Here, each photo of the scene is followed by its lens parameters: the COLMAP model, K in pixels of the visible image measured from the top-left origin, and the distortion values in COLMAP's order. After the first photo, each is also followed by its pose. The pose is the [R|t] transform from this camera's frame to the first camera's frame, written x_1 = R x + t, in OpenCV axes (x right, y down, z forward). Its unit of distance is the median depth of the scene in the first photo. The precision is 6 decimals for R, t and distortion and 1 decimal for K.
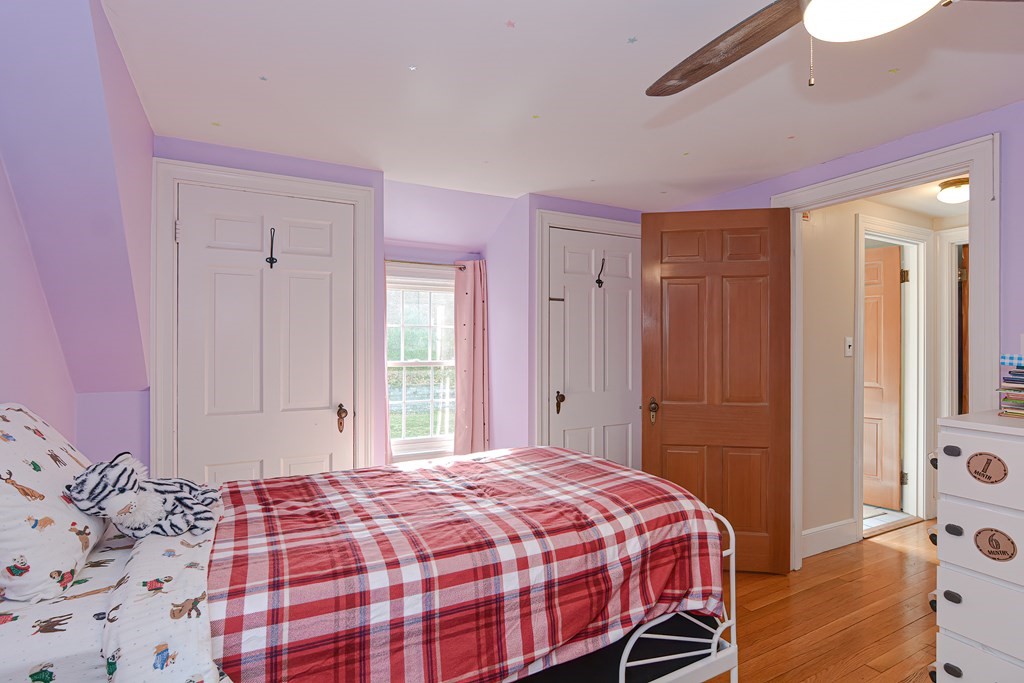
lens RADIAL K [[498.3, 0, 513.6], [0, 498.3, 340.8], [0, 0, 1]] dist [-0.017112, 0.006467]
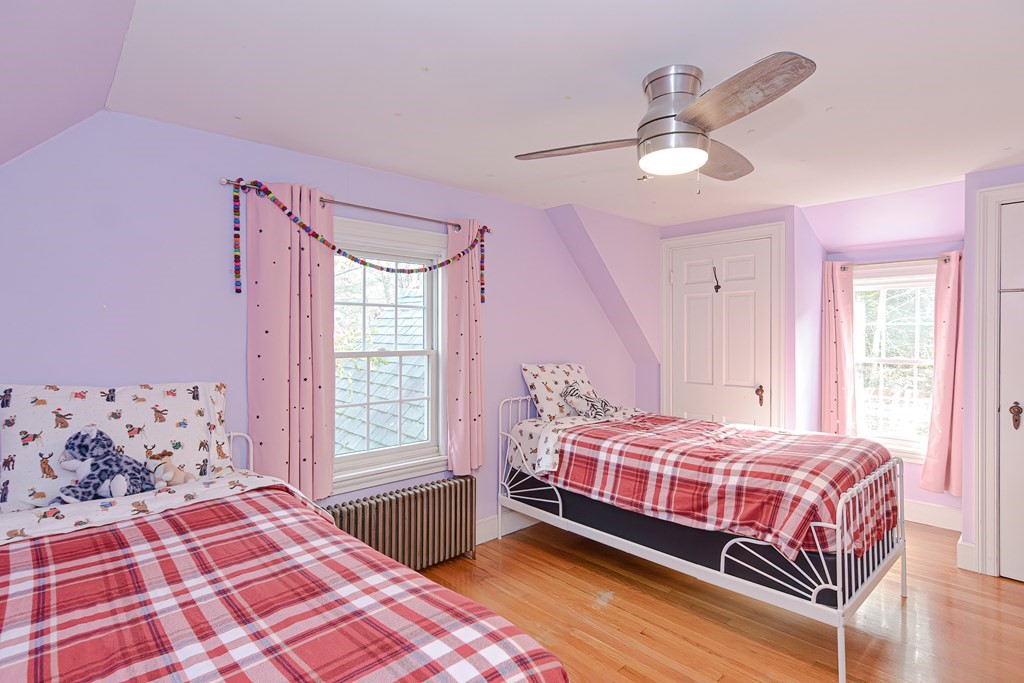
lens RADIAL K [[498.3, 0, 513.6], [0, 498.3, 340.8], [0, 0, 1]] dist [-0.017112, 0.006467]
pose [[0.255920, 0.010598, -0.966640, 1.361620], [0.006355, 0.999900, 0.012645, -0.030459], [0.966677, -0.009379, 0.255827, -0.021221]]
